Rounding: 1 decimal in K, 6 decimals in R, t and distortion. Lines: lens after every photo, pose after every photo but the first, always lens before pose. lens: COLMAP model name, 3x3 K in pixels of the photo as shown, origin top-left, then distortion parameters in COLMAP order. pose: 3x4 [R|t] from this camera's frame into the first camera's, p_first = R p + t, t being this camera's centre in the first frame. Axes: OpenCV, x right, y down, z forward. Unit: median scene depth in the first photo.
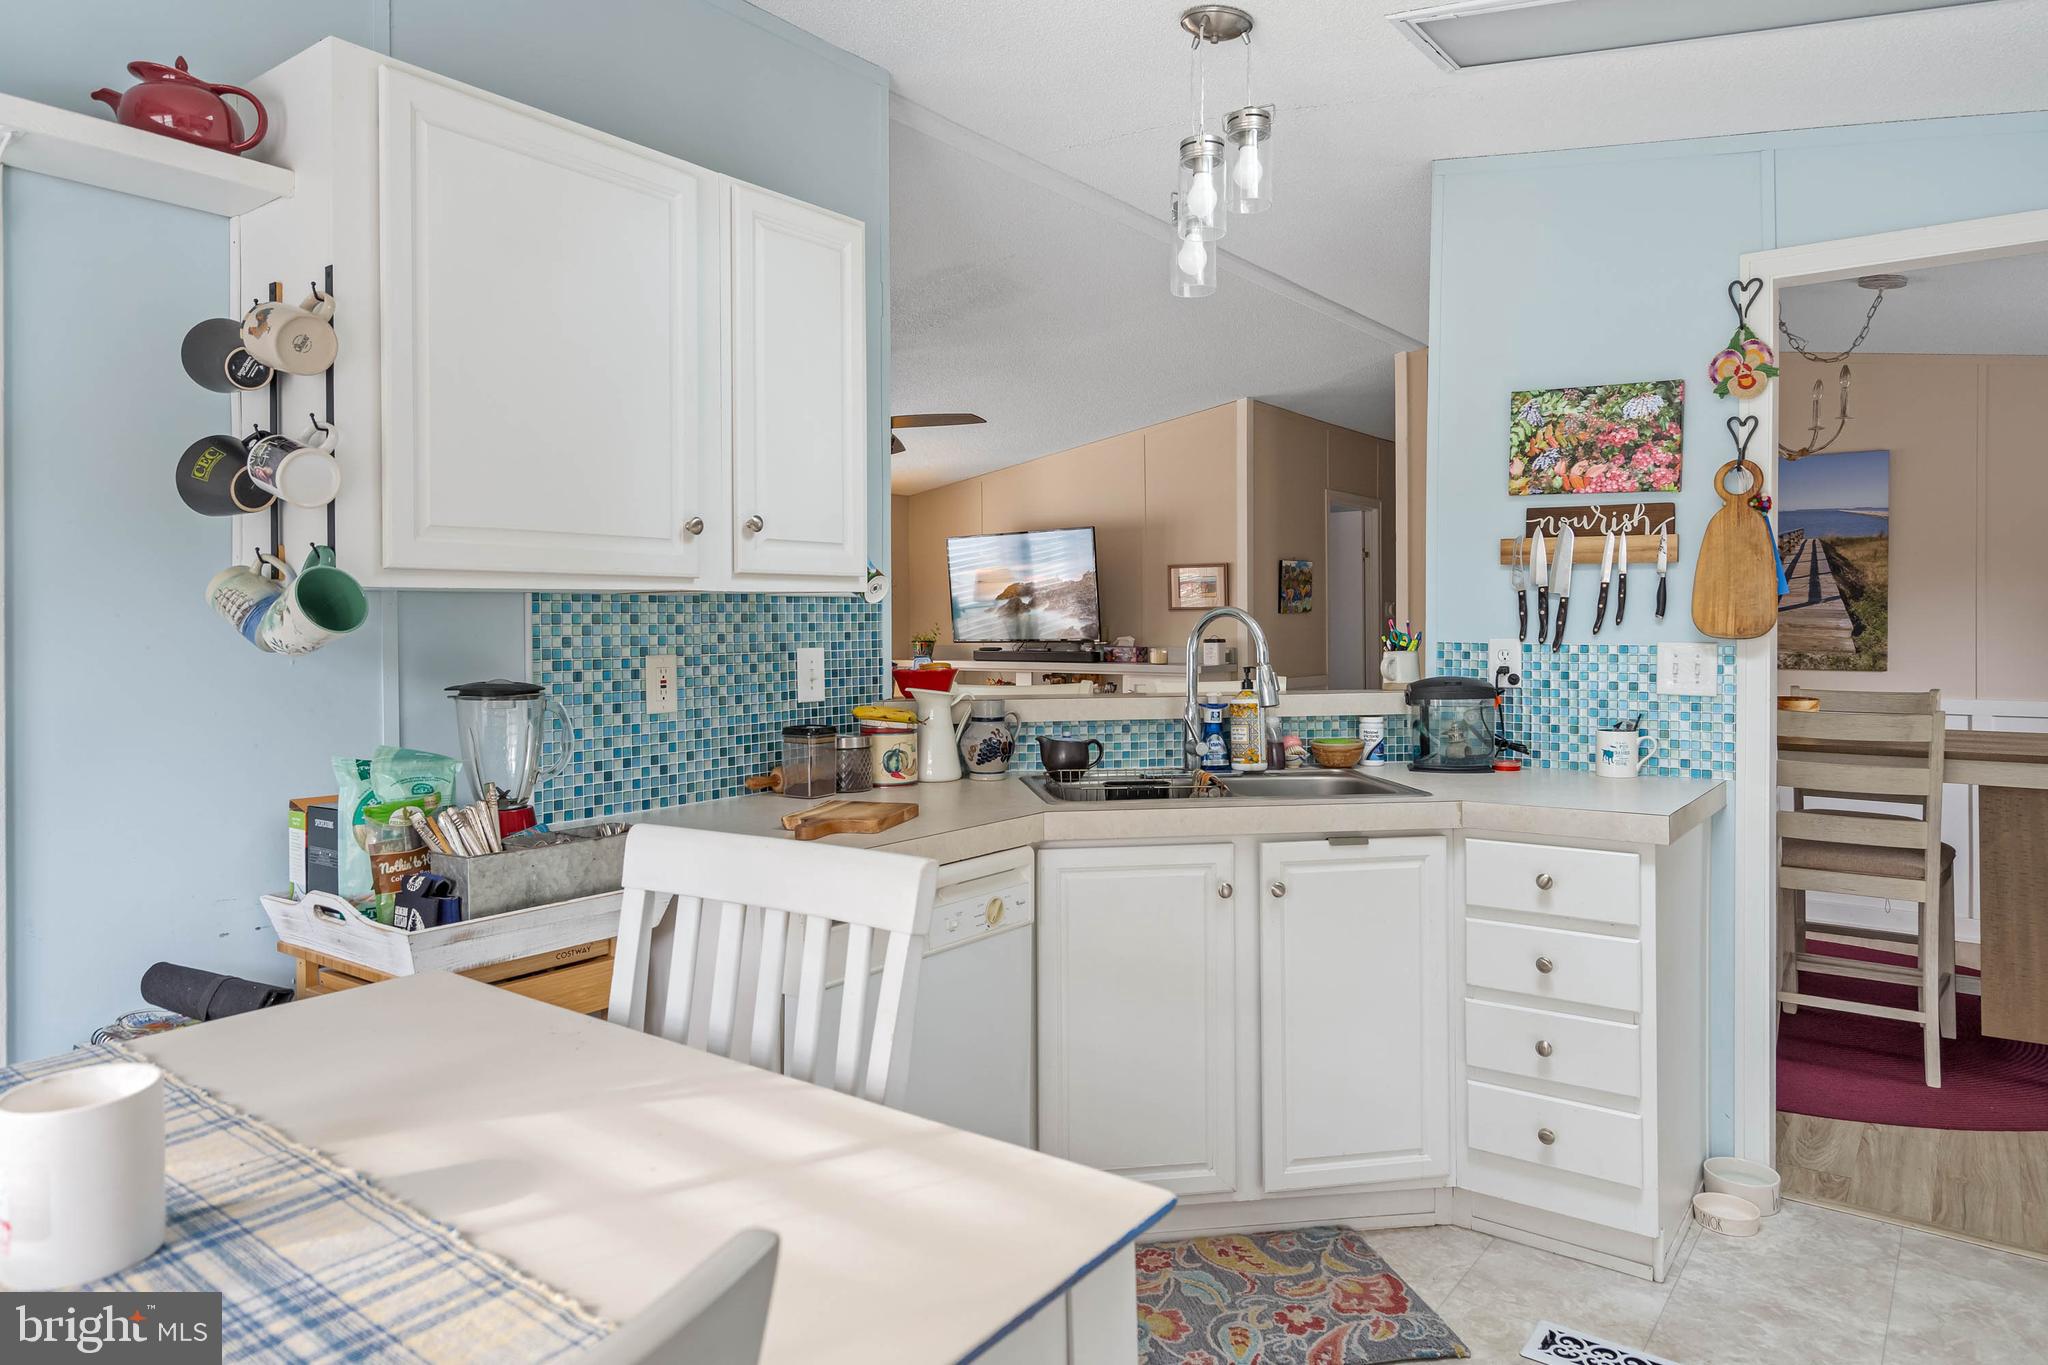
lens RADIAL K [[1243.5, 0, 1026.8], [0, 1243.5, 658.2], [0, 0, 1]] dist [-0.004170, -0.001540]
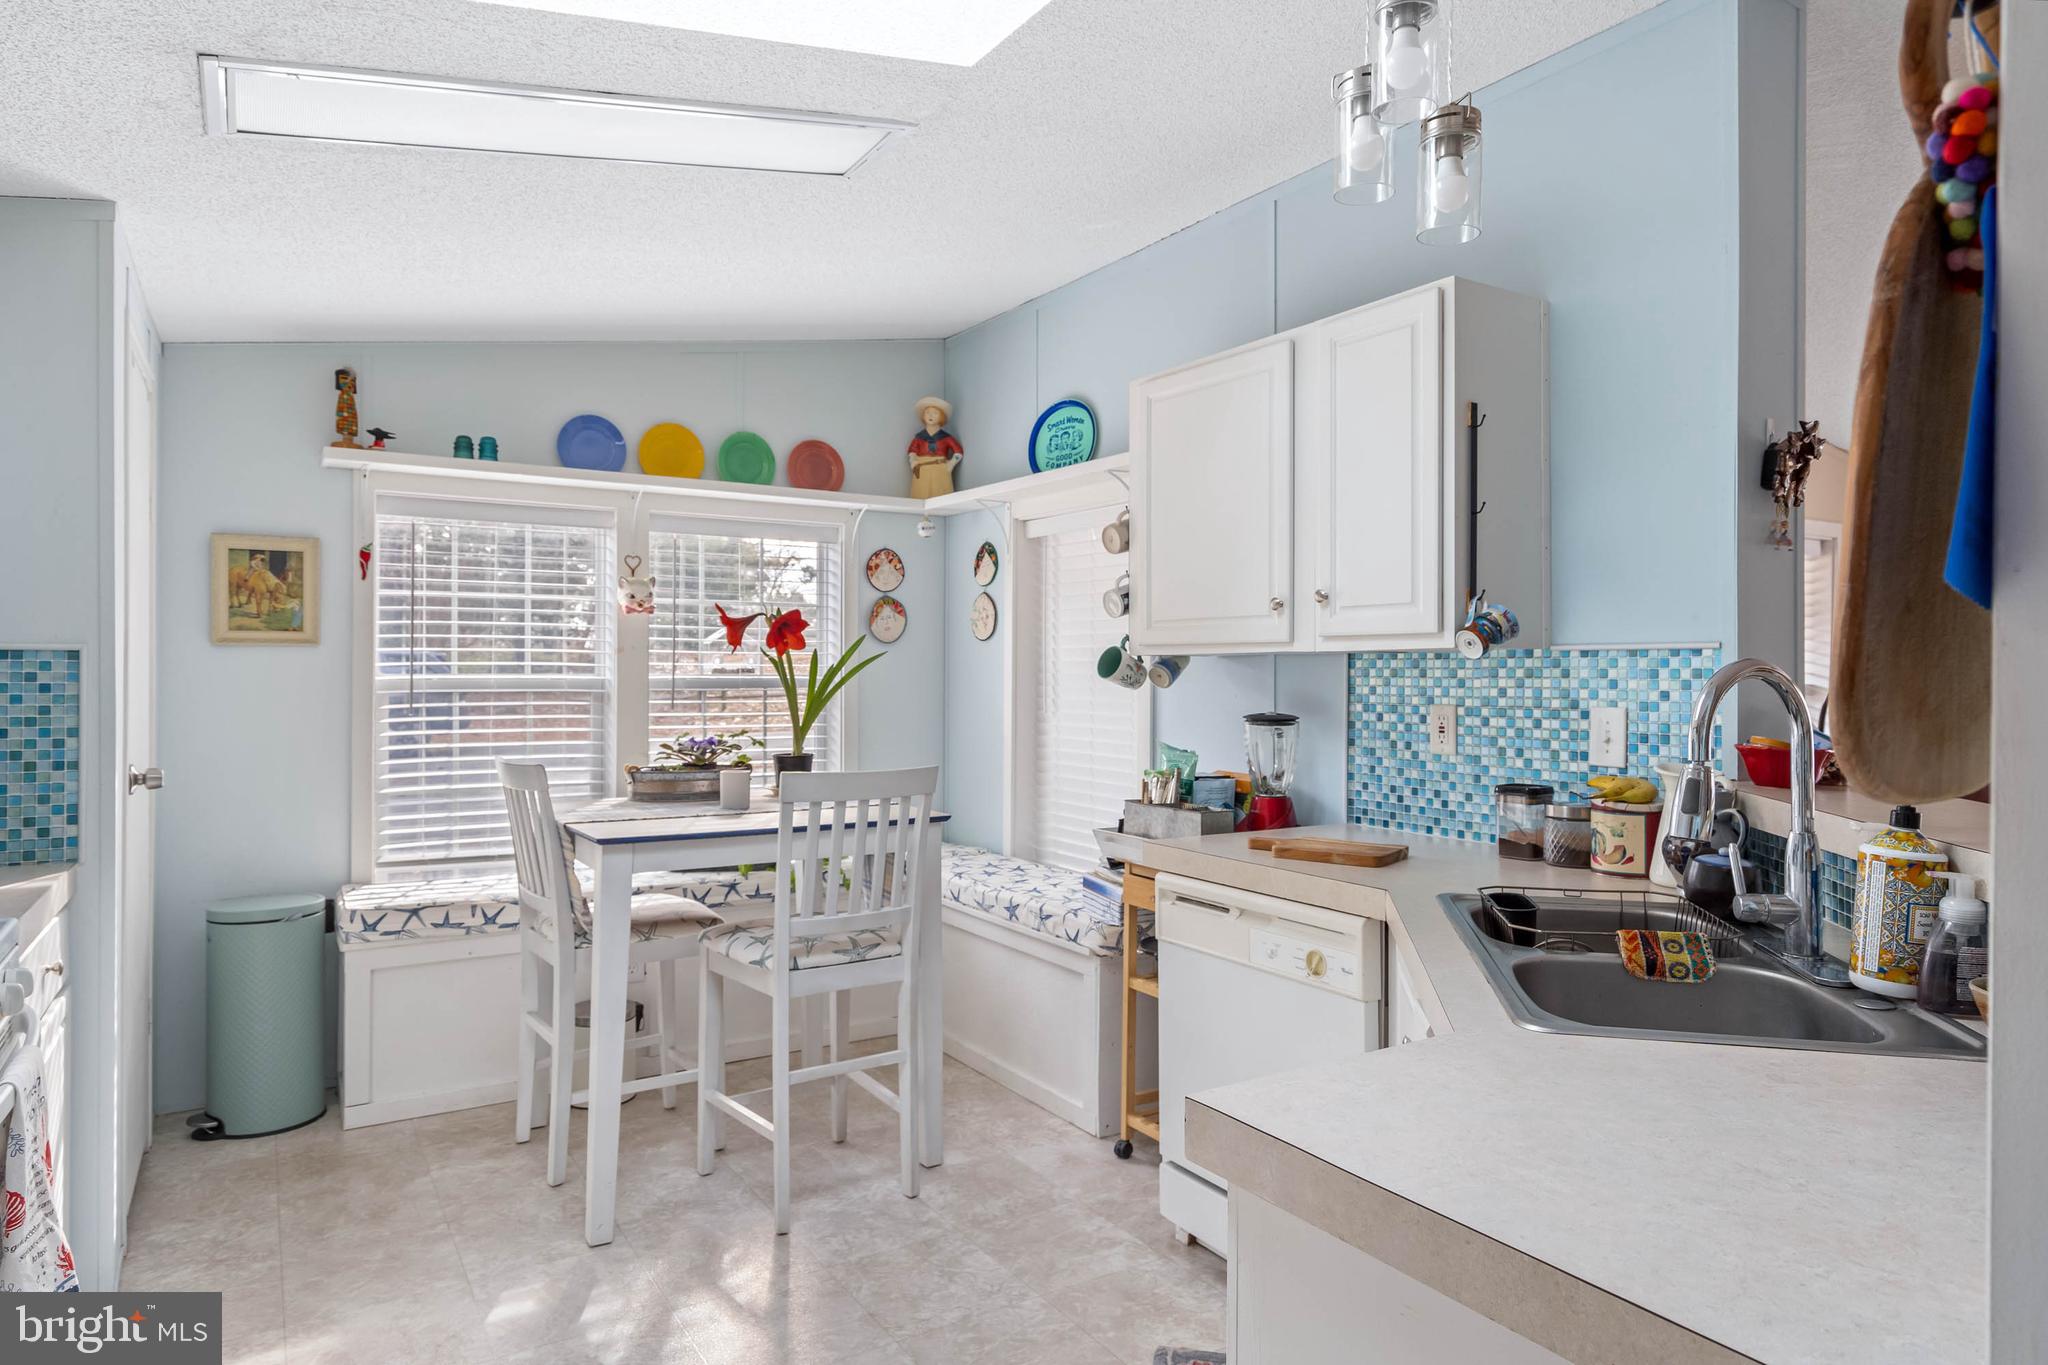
lens RADIAL K [[1243.5, 0, 1026.8], [0, 1243.5, 658.2], [0, 0, 1]] dist [-0.004170, -0.001540]
pose [[-0.338237, -0.001680, -0.941060, 0.920612], [-0.028019, 0.999573, 0.008286, -0.043993], [0.940644, 0.029170, -0.338140, 1.013654]]
